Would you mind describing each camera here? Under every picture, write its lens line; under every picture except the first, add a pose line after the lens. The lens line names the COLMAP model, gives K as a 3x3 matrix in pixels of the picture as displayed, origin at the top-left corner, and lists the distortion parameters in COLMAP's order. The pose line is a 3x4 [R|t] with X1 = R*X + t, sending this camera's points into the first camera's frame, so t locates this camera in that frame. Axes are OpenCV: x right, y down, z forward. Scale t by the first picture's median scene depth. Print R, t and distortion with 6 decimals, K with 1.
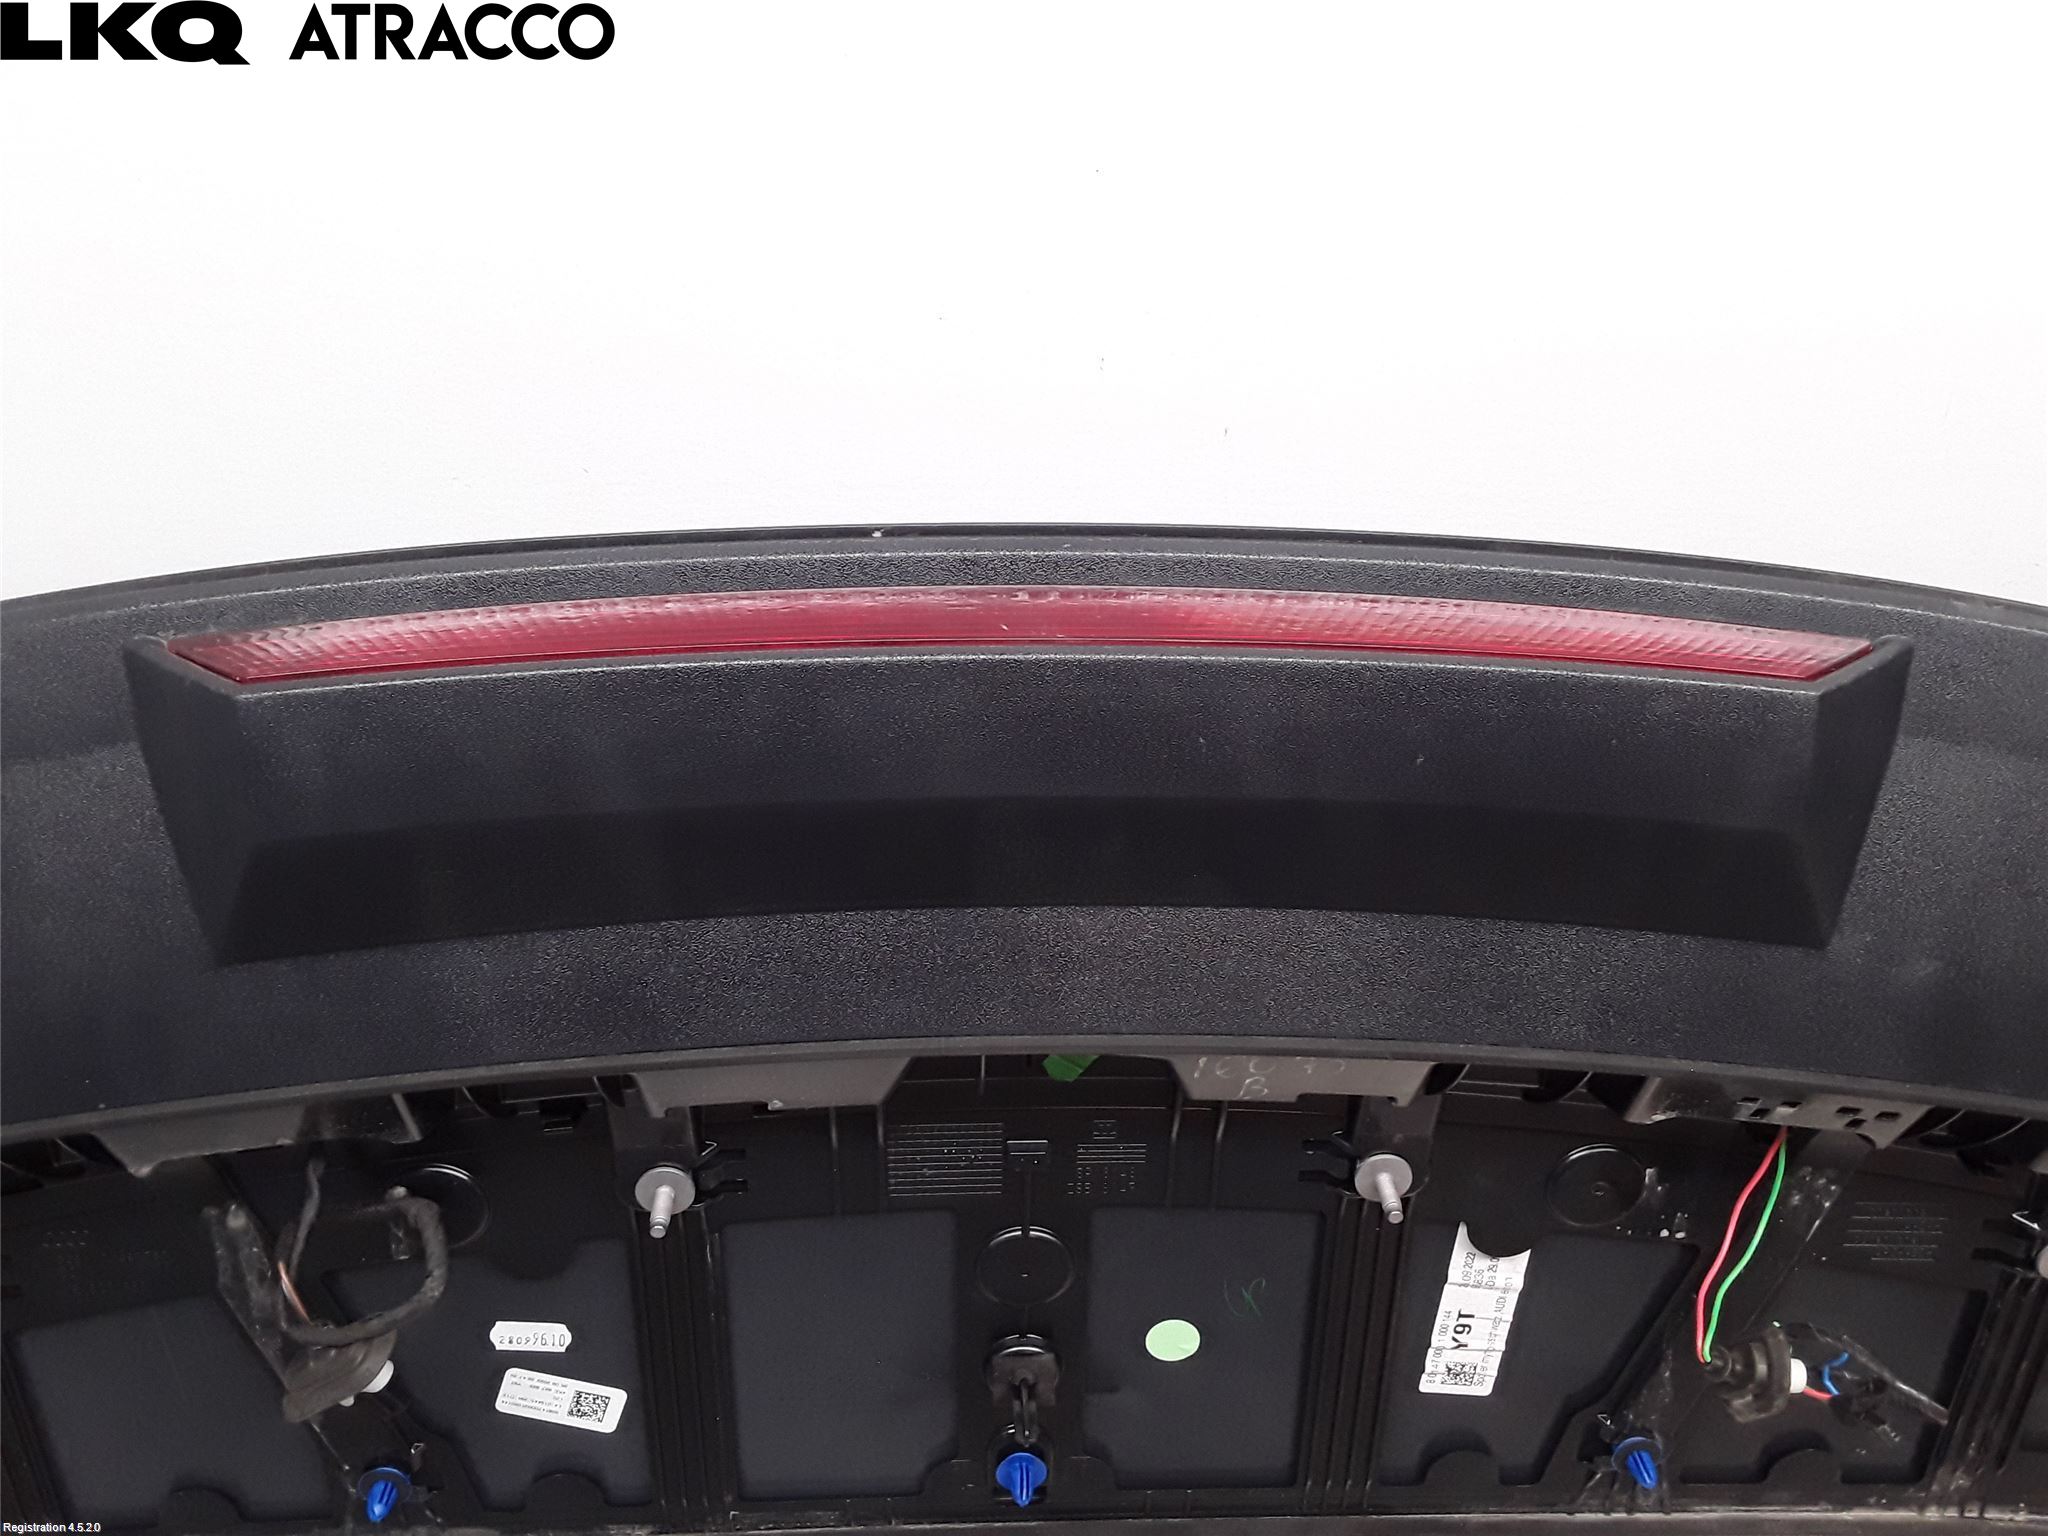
lens RADIAL K [[1618.1, 0, 1024.0], [0, 1618.1, 768.0], [0, 0, 1]] dist [0.049754, -0.125720]
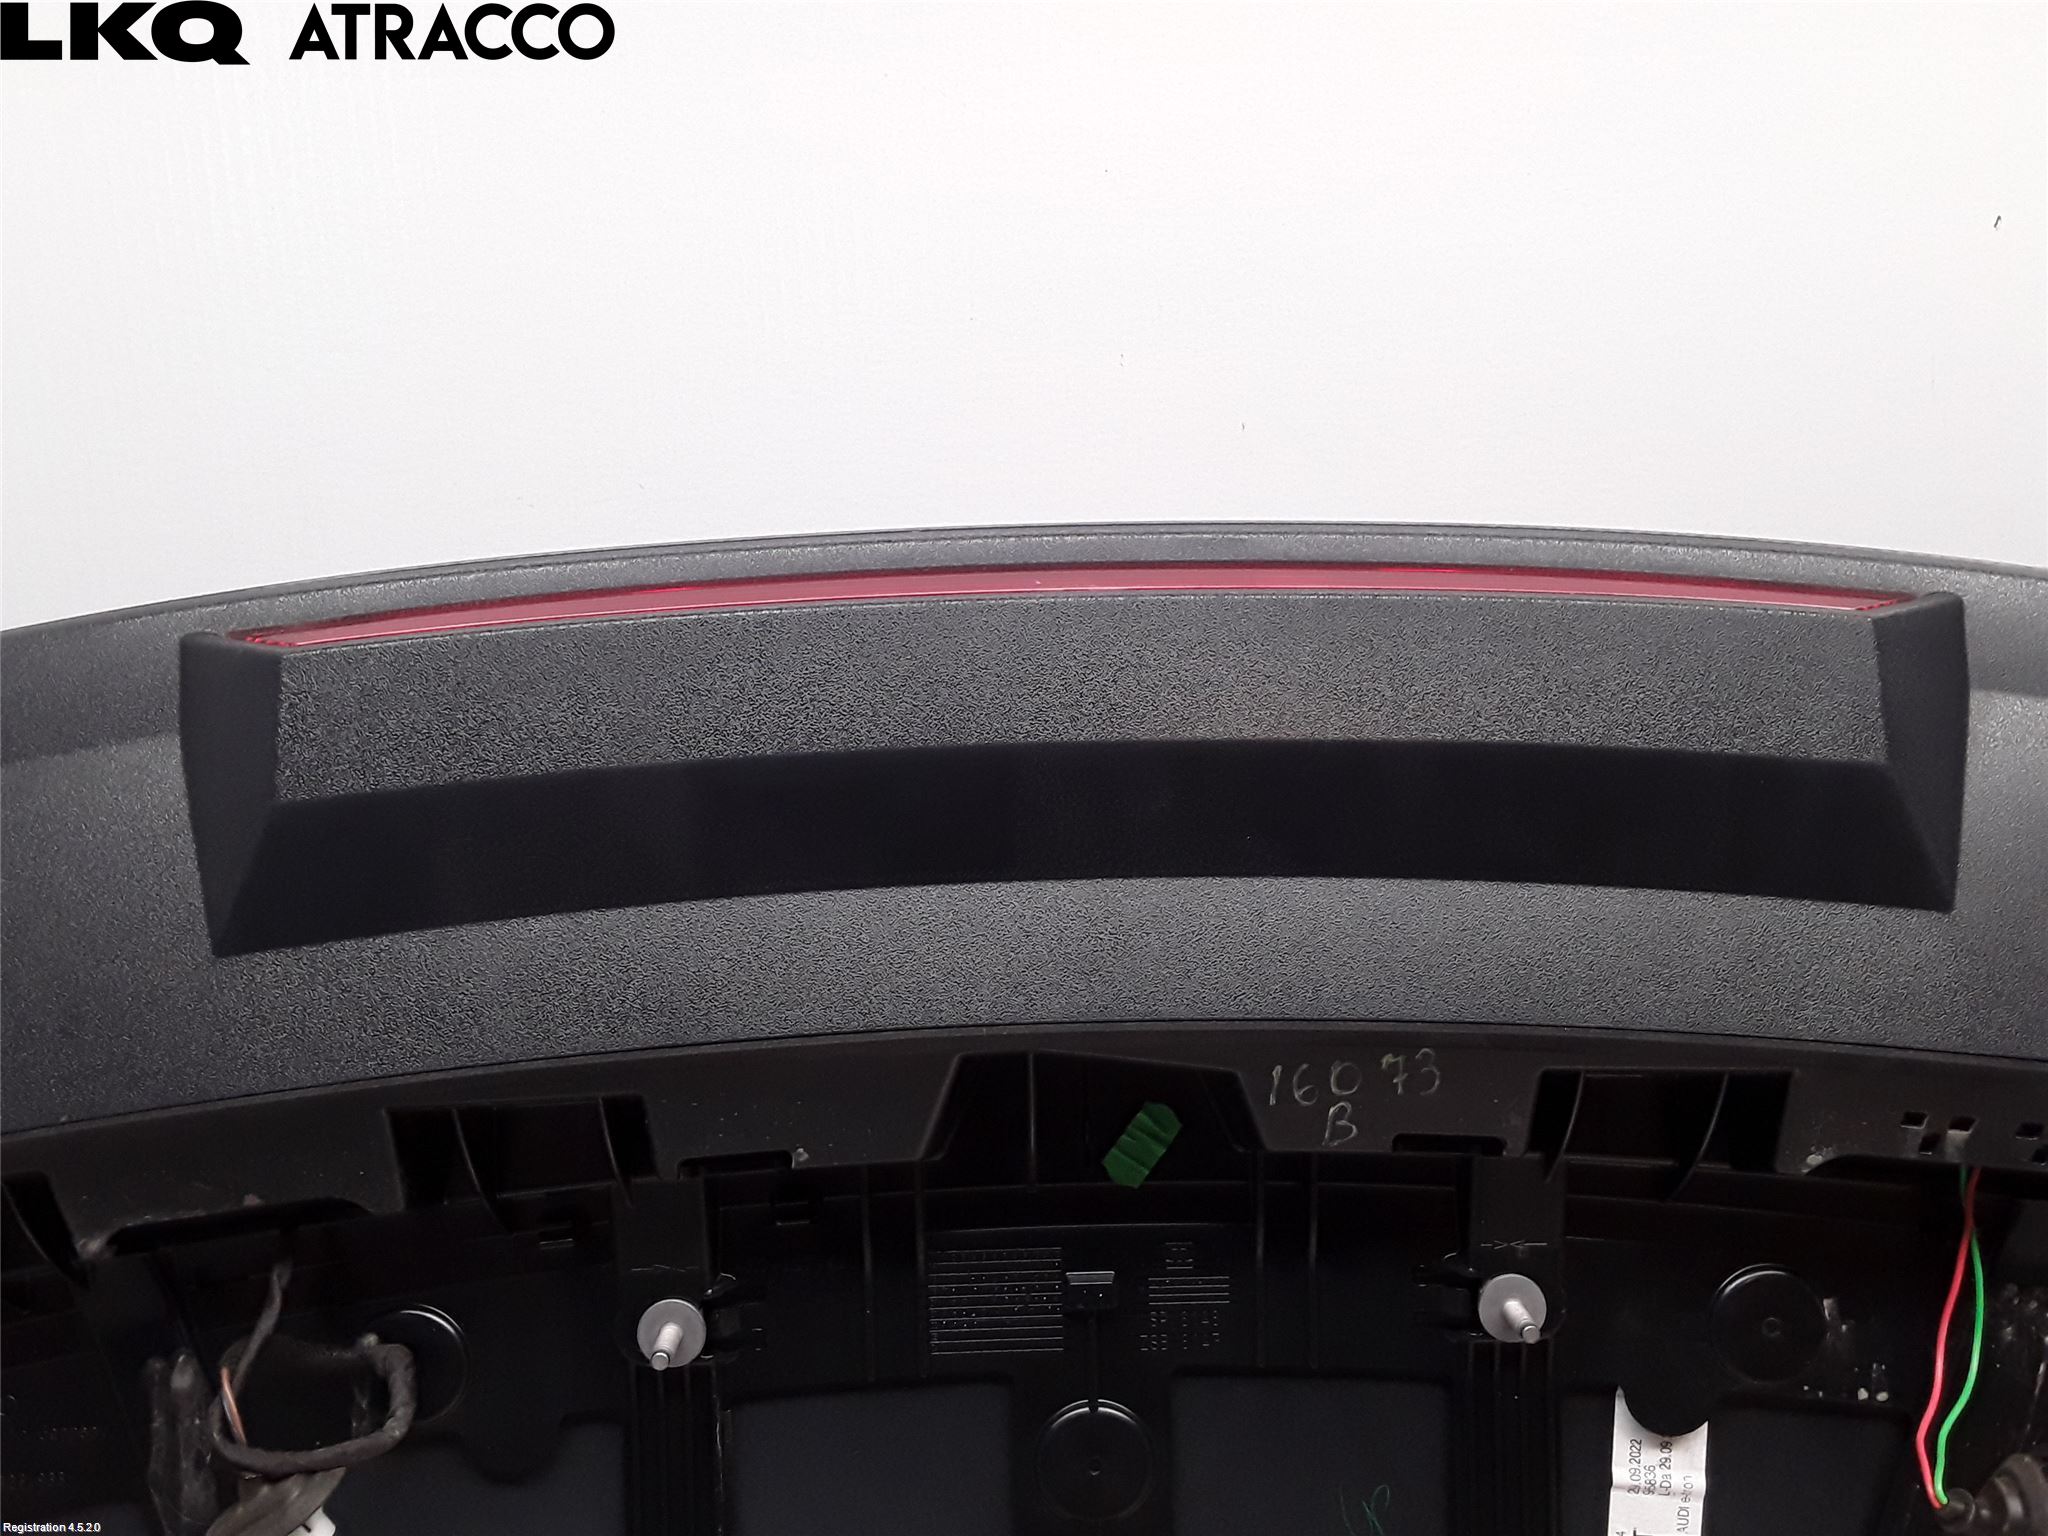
lens RADIAL K [[1656.1, 0, 1024.0], [0, 1656.1, 768.0], [0, 0, 1]] dist [-0.007470, -0.034874]
pose [[0.998457, -0.041358, -0.037068, 0.010511], [0.022389, 0.910527, -0.412843, 0.345020], [0.050826, 0.411376, 0.910048, 0.086394]]
